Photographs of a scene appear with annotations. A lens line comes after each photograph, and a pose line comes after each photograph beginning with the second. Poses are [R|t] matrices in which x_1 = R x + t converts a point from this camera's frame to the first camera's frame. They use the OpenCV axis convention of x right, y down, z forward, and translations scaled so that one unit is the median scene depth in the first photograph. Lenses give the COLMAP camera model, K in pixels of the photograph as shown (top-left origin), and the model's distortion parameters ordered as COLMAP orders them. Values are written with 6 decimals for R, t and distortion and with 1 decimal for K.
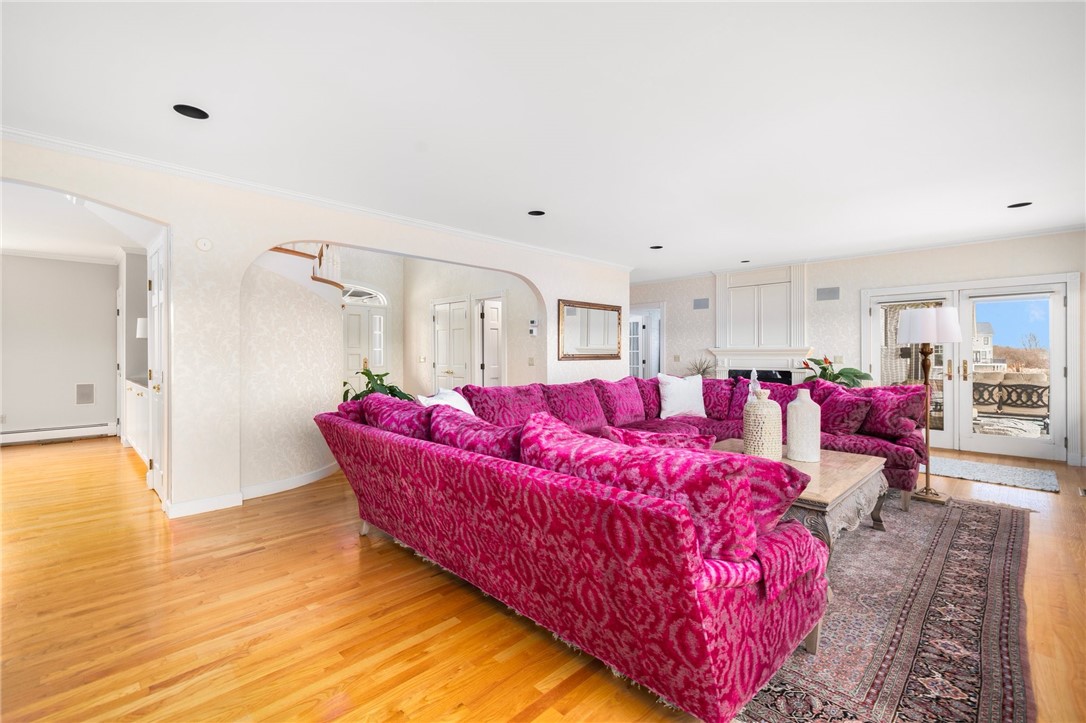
lens RADIAL K [[466.0, 0, 543.7], [0, 466.0, 355.3], [0, 0, 1]] dist [0.001185, -0.000218]
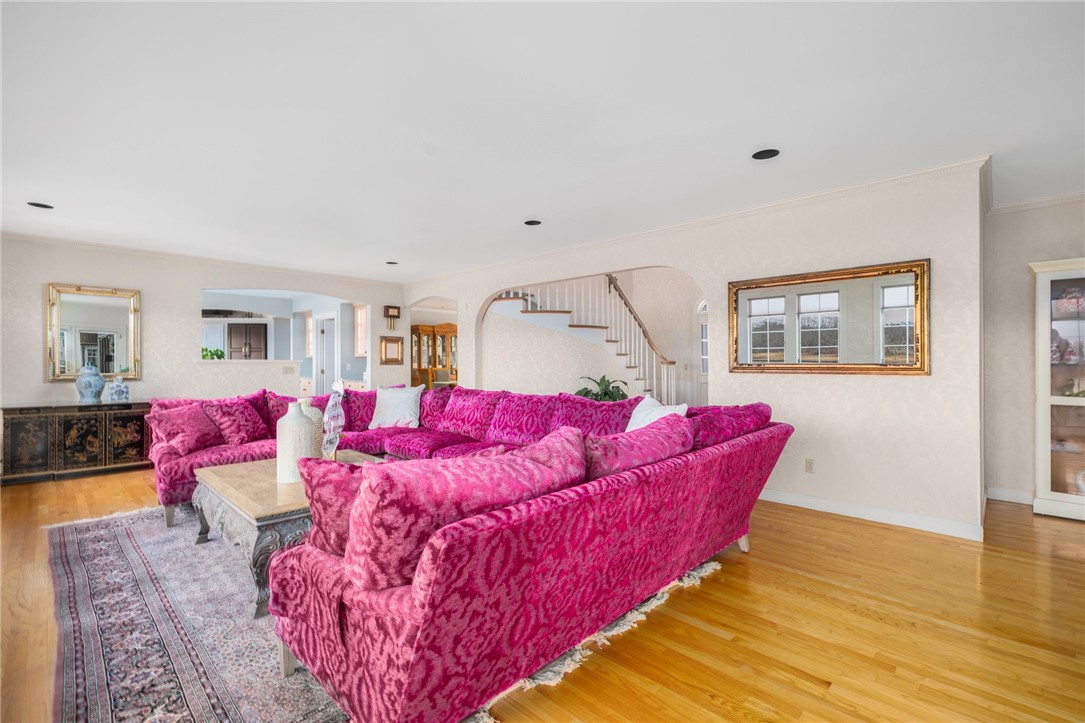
lens RADIAL K [[465.5, 0, 541.6], [0, 465.5, 368.2], [0, 0, 1]] dist [0.001185, -0.000218]
pose [[0.037906, 0.014092, -0.999182, 0.875877], [0.005117, 0.999885, 0.014296, -0.006878], [0.999268, -0.005655, 0.037830, 0.852392]]
